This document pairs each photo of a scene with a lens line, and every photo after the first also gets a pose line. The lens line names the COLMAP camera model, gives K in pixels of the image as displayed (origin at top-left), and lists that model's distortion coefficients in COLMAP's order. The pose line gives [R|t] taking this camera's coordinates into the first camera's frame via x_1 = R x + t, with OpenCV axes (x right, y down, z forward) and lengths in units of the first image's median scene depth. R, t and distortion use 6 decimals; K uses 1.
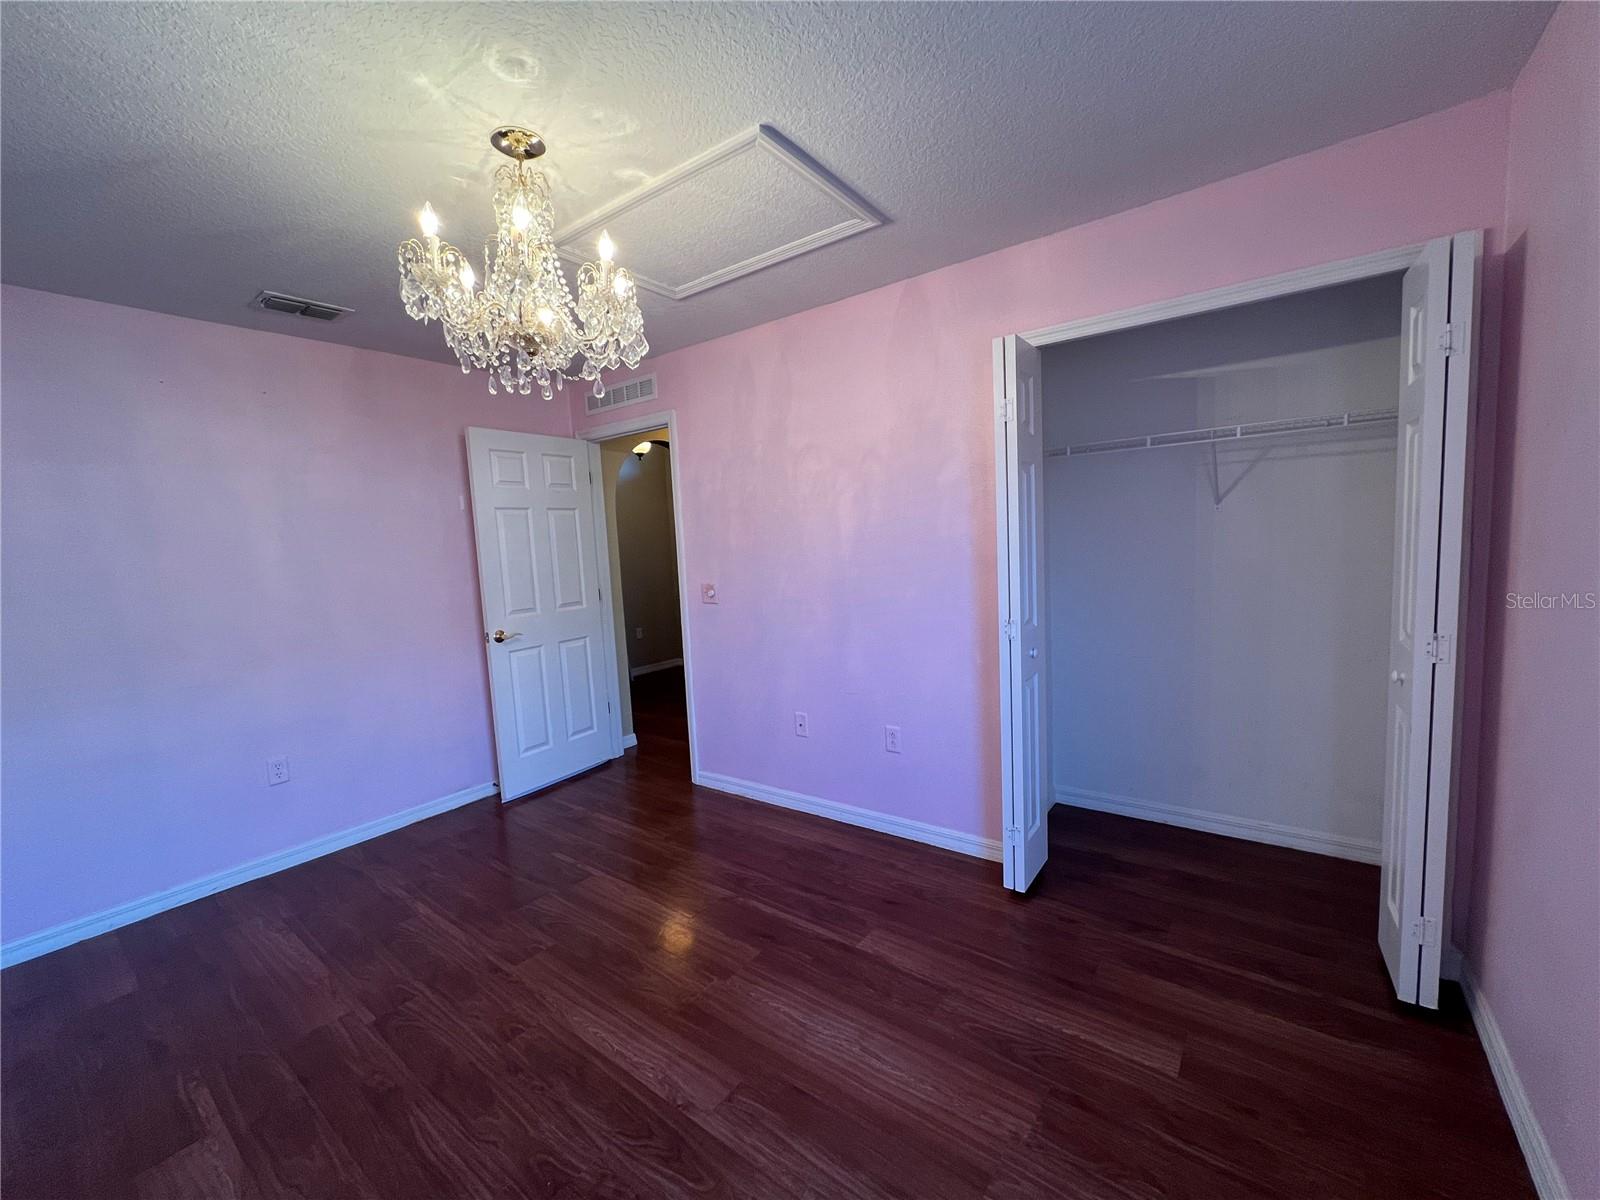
lens RADIAL K [[642.1, 0, 802.6], [0, 642.1, 602.3], [0, 0, 1]] dist [-0.000858, 0.000304]
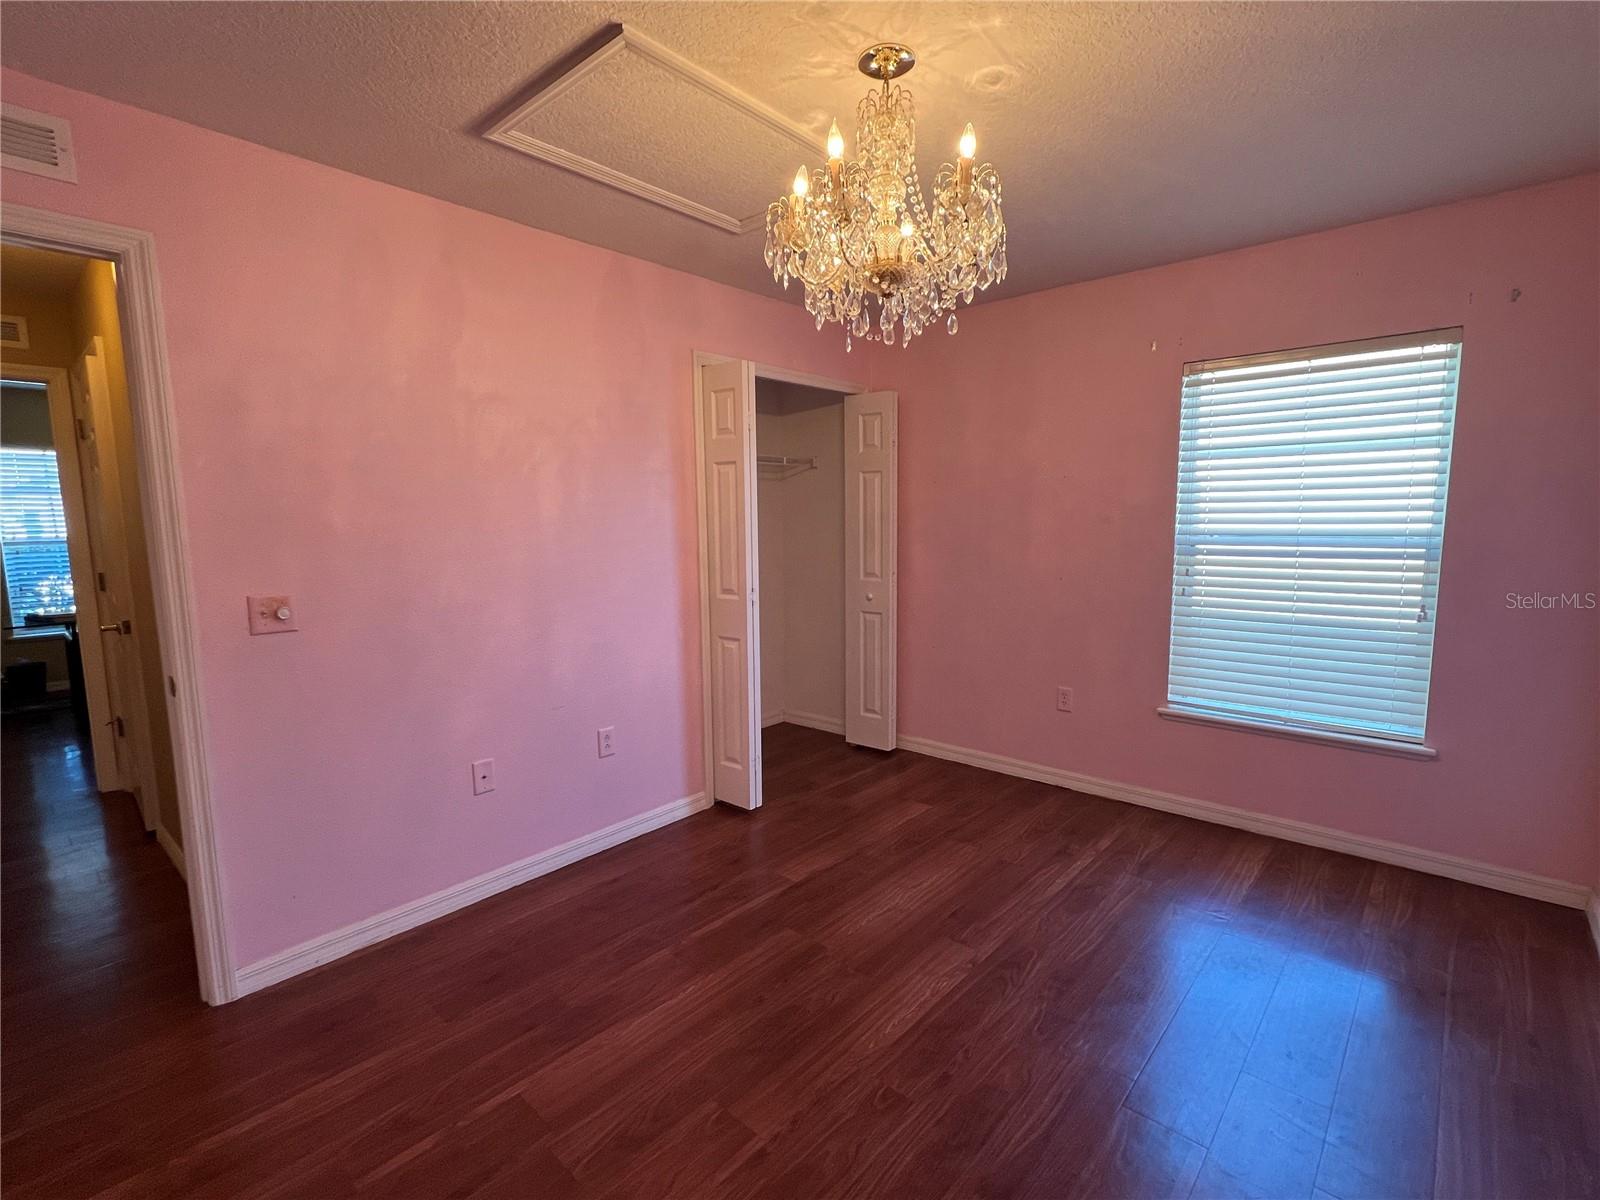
lens RADIAL K [[735.7, 0, 796.2], [0, 735.7, 604.3], [0, 0, 1]] dist [-0.000034, 0.000135]
pose [[0.097088, -0.075787, 0.992386, -1.107972], [0.102581, 0.992548, 0.065764, -0.028354], [-0.989975, 0.095415, 0.104139, 0.785029]]
